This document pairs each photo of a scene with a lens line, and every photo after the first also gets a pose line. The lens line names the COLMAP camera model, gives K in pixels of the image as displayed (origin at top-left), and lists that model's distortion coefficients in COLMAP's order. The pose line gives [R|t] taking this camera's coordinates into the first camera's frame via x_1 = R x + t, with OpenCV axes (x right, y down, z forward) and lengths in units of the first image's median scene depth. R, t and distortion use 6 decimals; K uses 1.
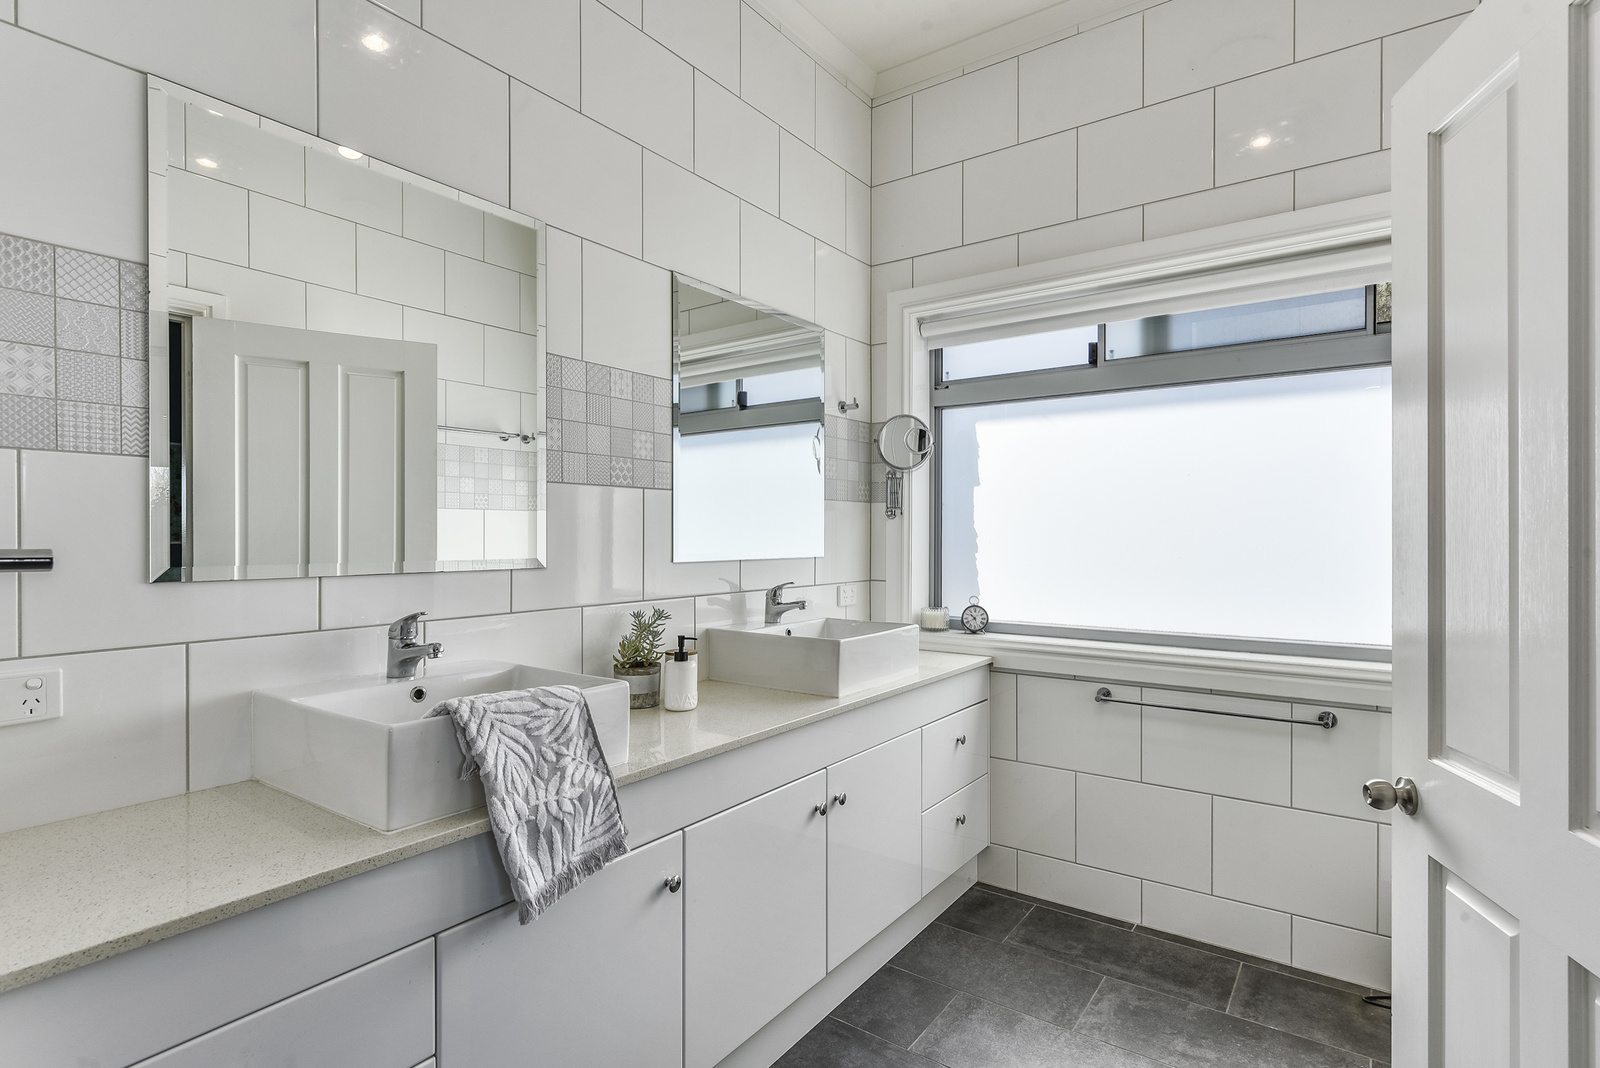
lens RADIAL K [[806.2, 0, 797.4], [0, 806.2, 537.9], [0, 0, 1]] dist [-0.000368, -0.000204]
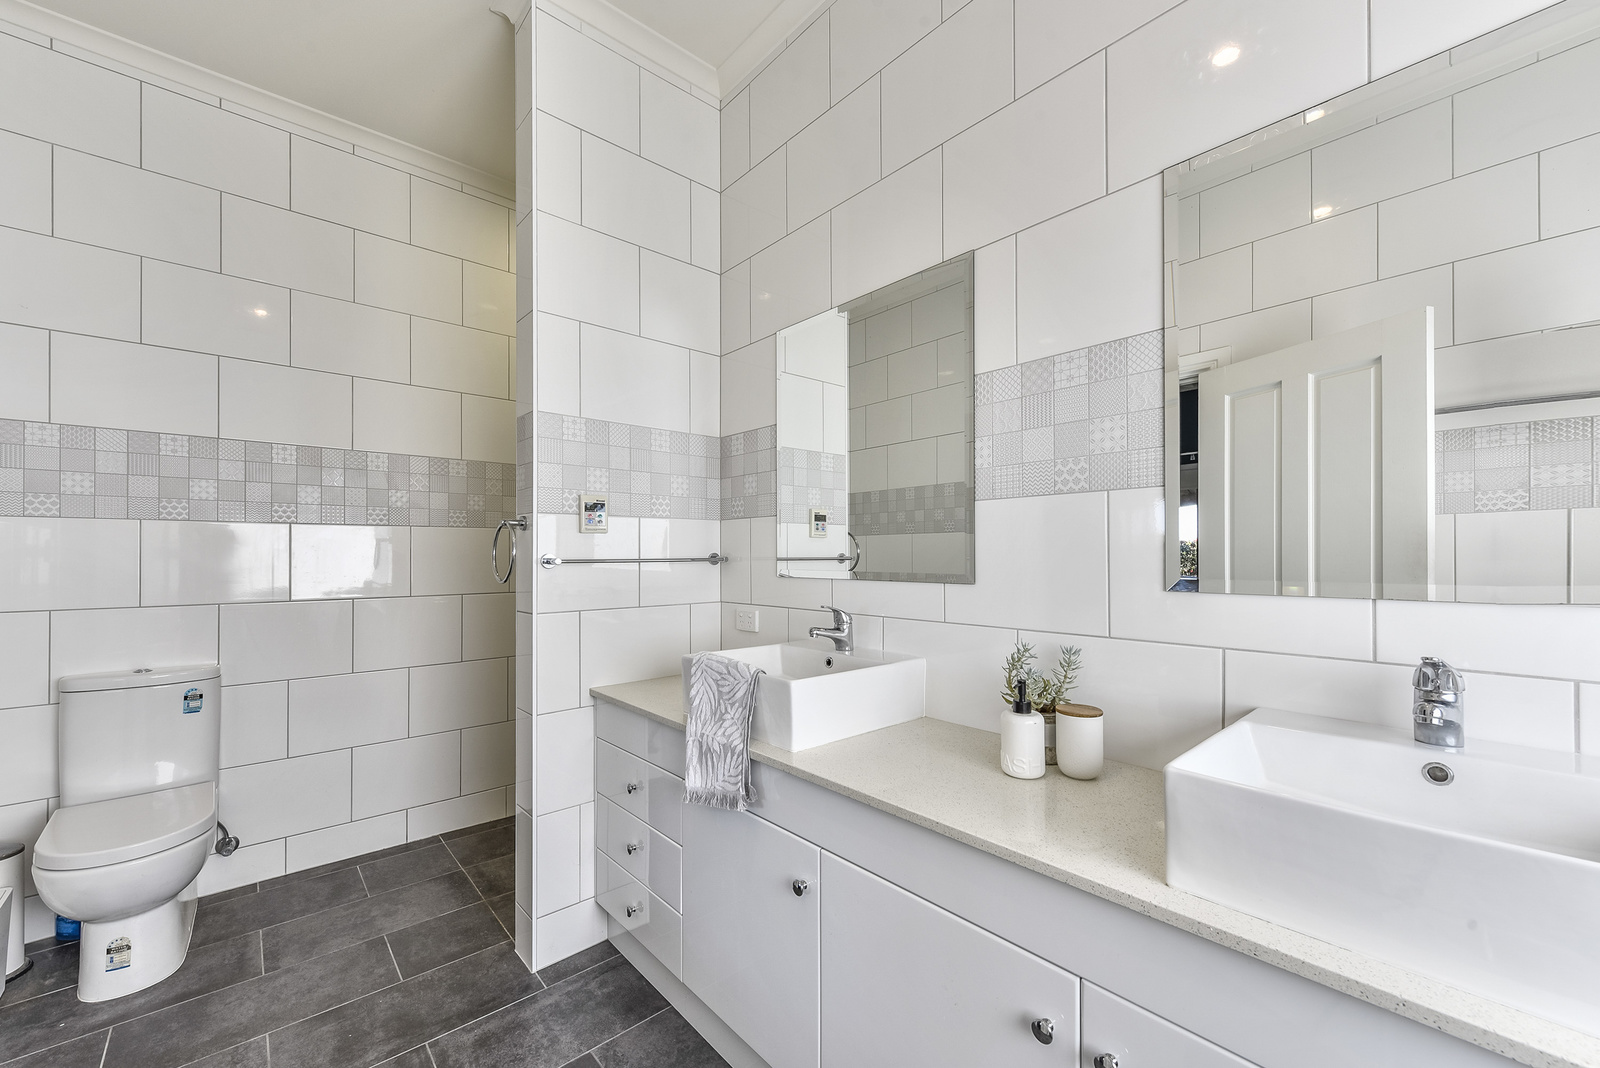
lens RADIAL K [[630.1, 0, 790.8], [0, 630.1, 561.9], [0, 0, 1]] dist [0.000820, -0.000406]
pose [[-0.234377, -0.003092, -0.972141, 0.743319], [-0.006810, 0.999976, -0.001539, 0.014181], [0.972122, 0.006260, -0.234392, 1.372033]]
